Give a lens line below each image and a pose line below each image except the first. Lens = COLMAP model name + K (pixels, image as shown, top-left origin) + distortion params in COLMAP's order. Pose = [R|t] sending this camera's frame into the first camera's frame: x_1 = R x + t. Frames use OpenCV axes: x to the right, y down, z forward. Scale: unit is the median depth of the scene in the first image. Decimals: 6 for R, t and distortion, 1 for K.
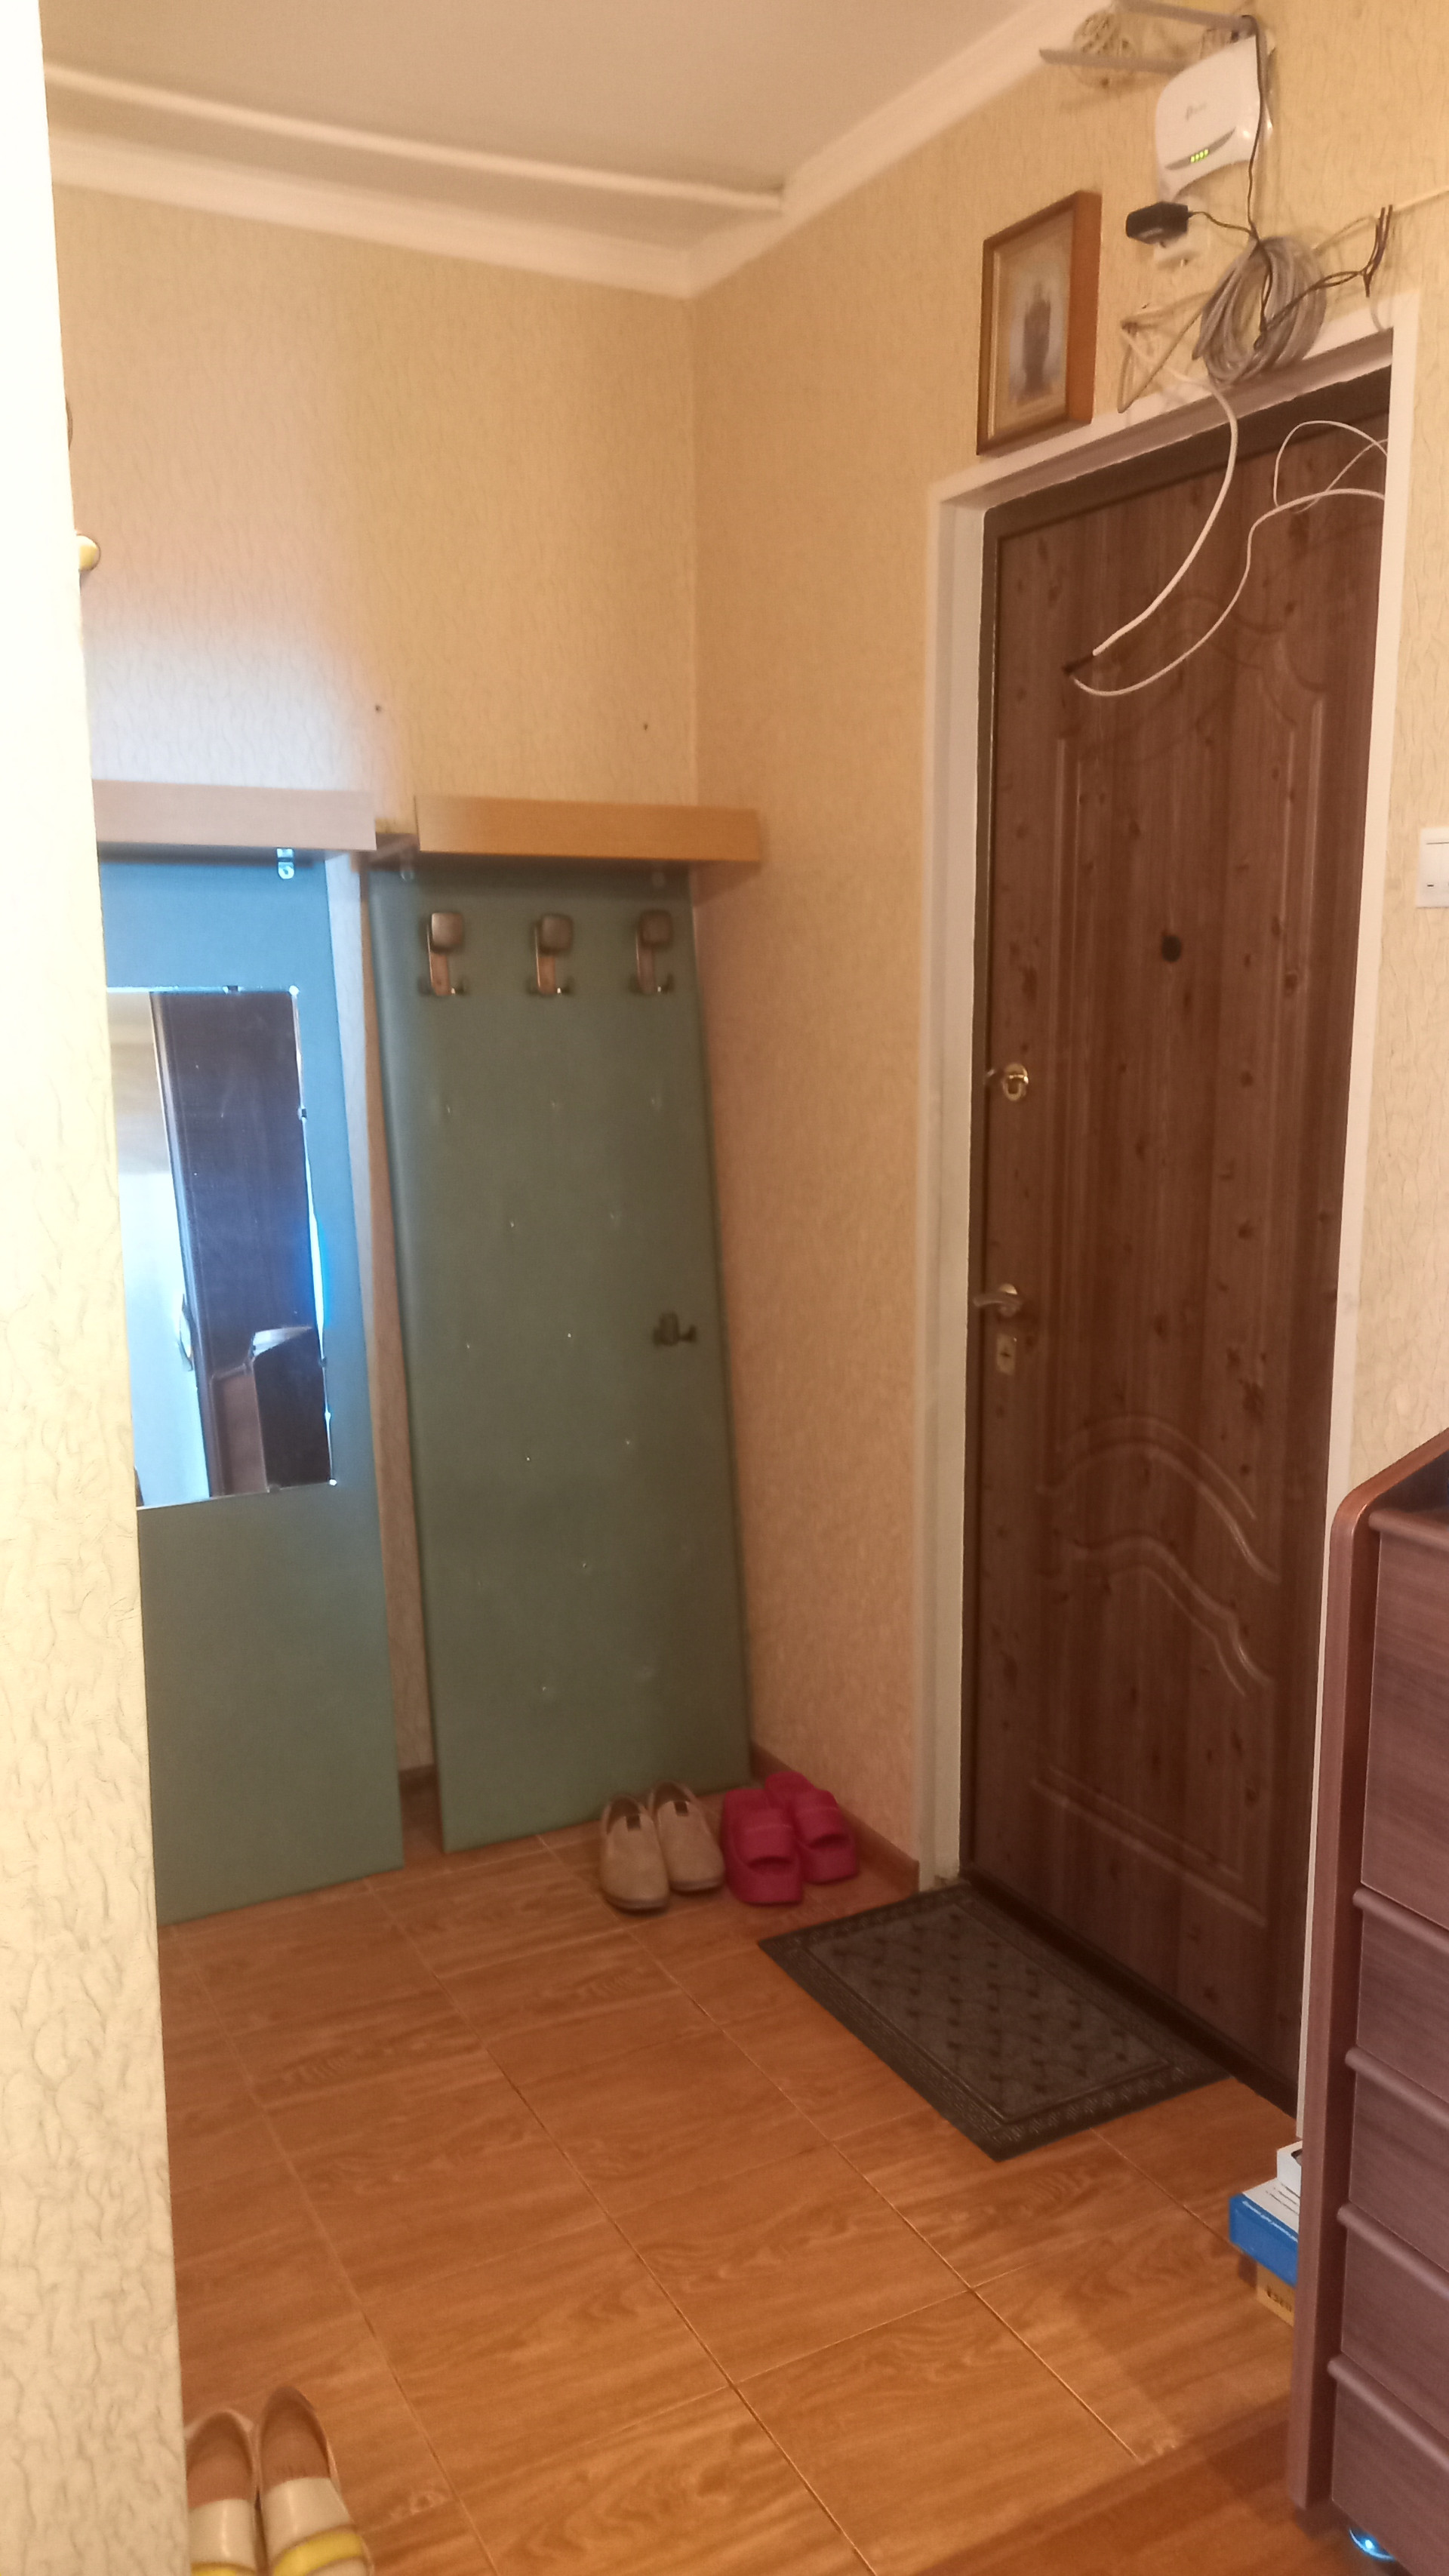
lens RADIAL K [[1846.6, 0, 718.9], [0, 1846.6, 1310.2], [0, 0, 1]] dist [0.074936, -0.086873]
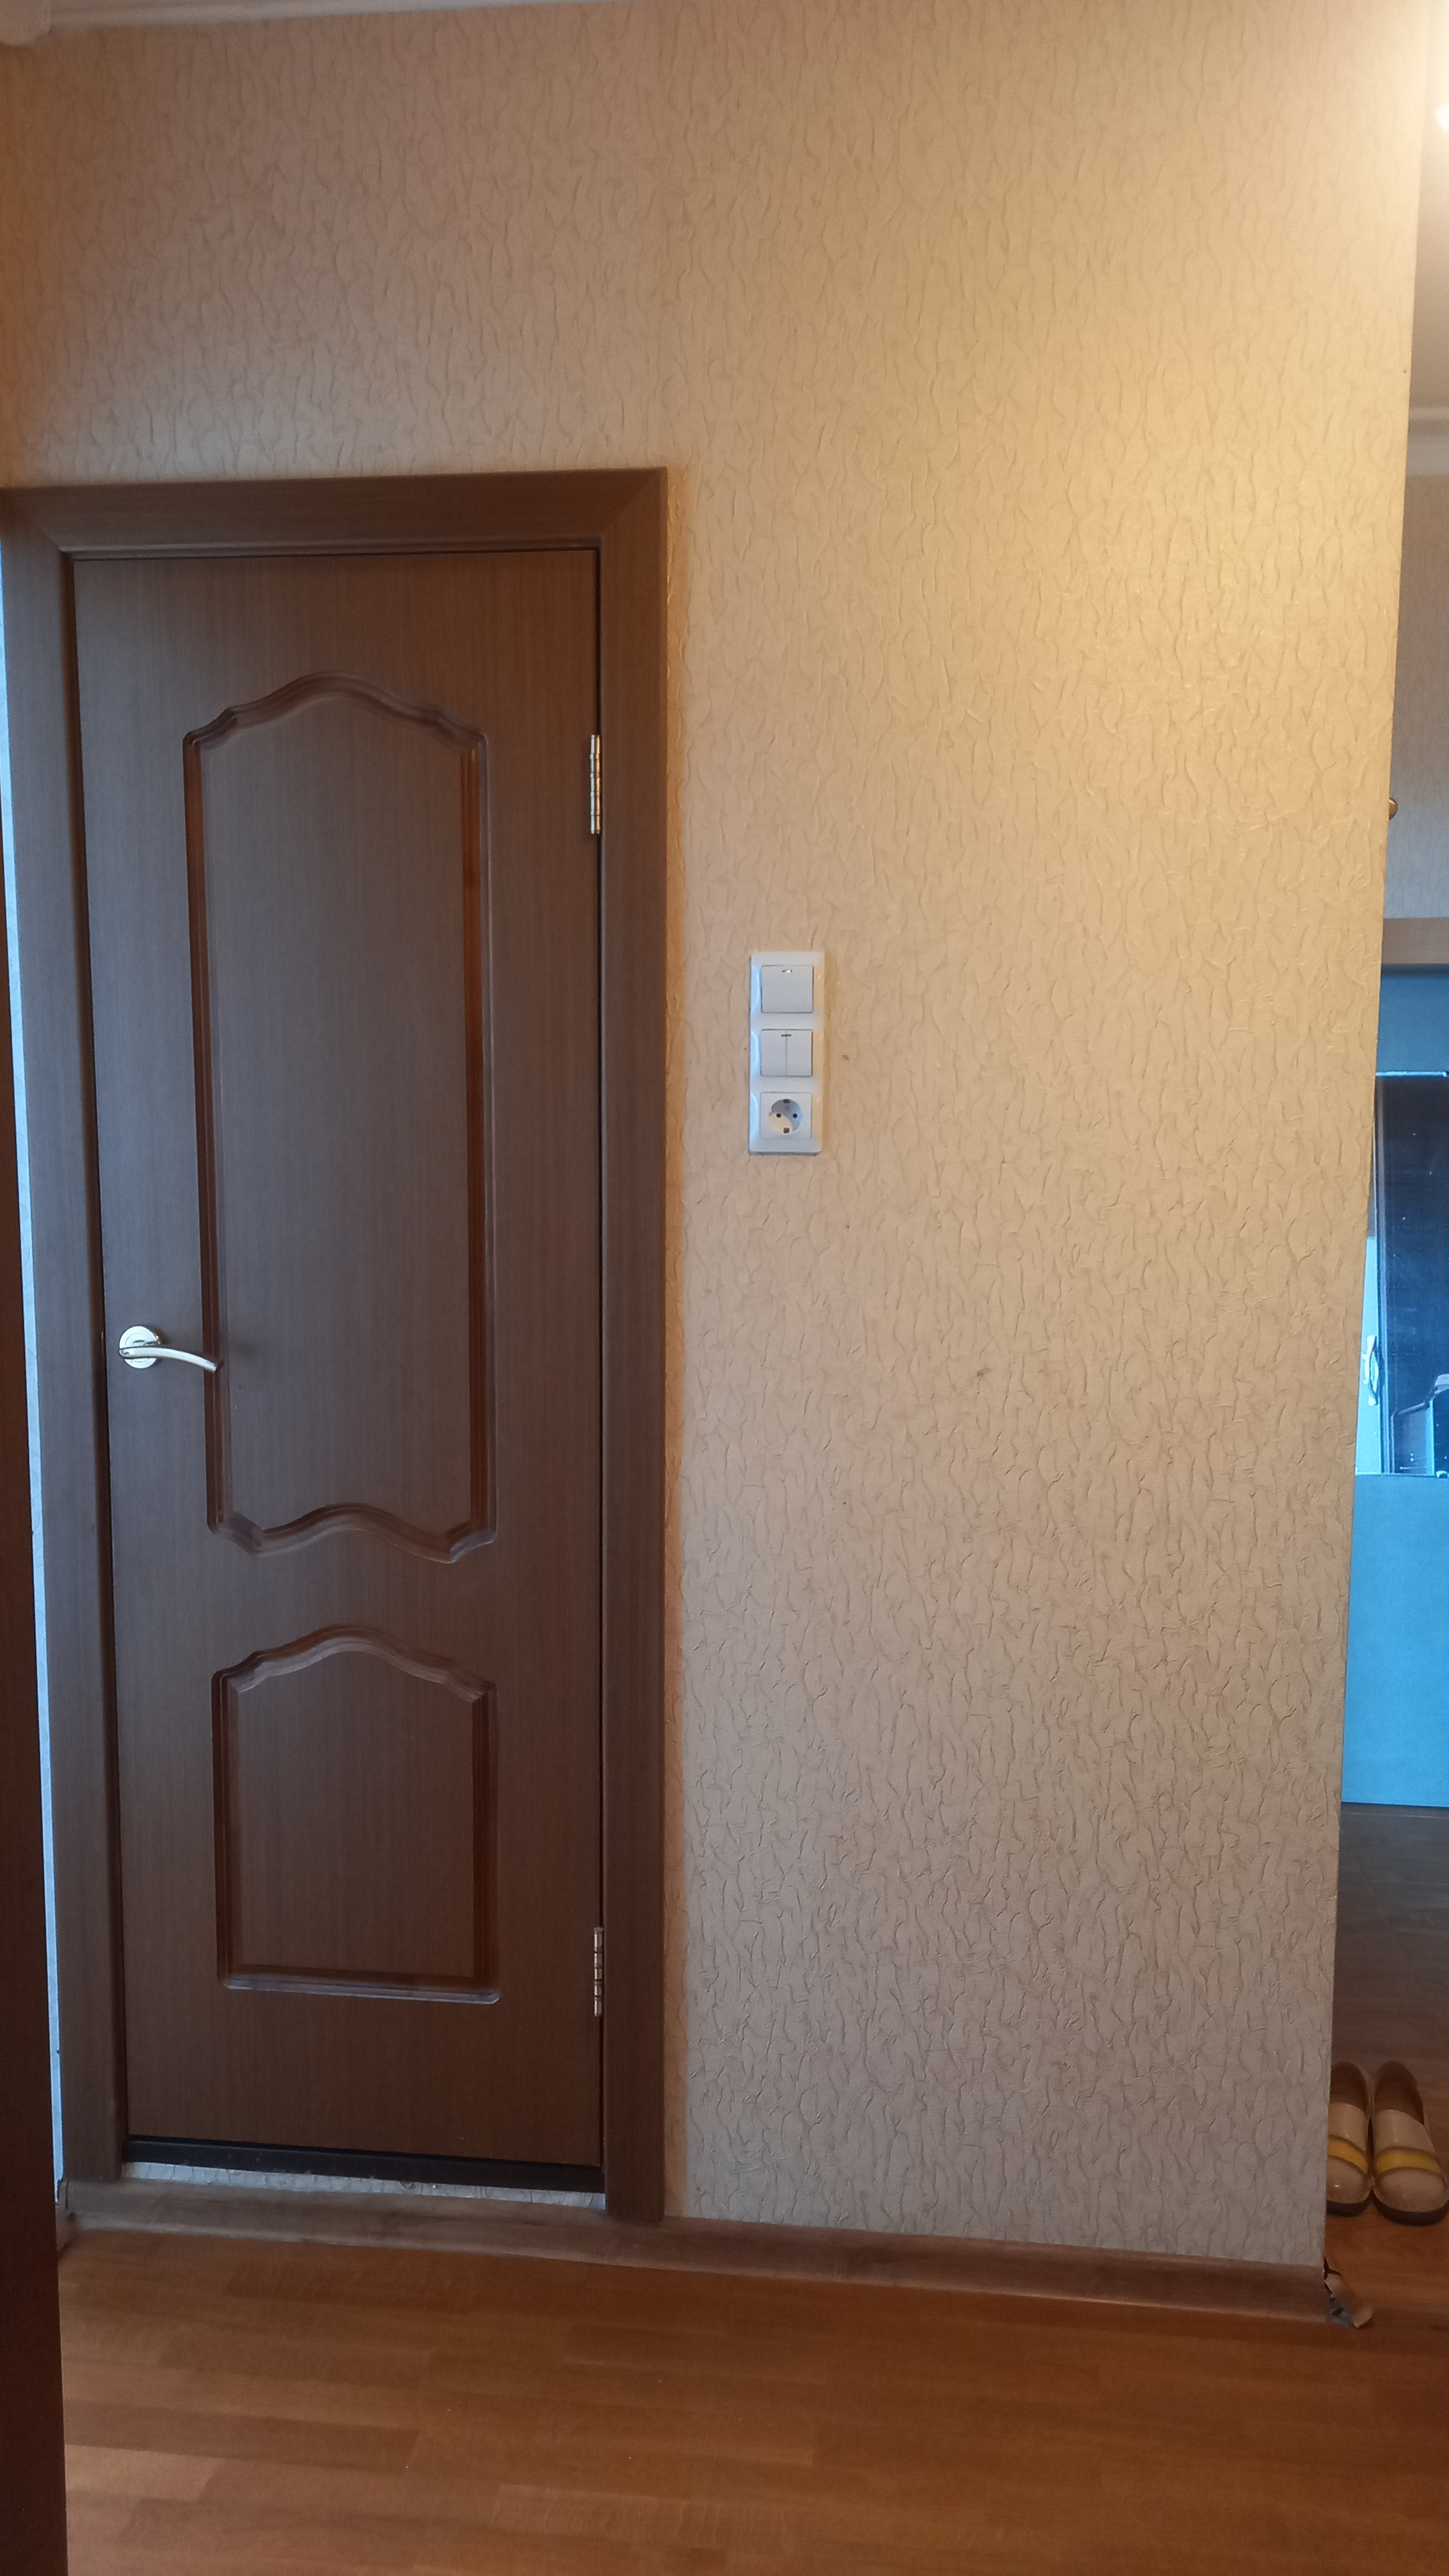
lens RADIAL K [[1846.6, 0, 749.8], [0, 1846.6, 1283.4], [0, 0, 1]] dist [0.074936, -0.086873]
pose [[0.820150, 0.084929, -0.565810, 0.088134], [-0.114617, 0.993263, -0.017049, 0.065610], [0.560550, 0.078834, 0.824360, -0.360256]]
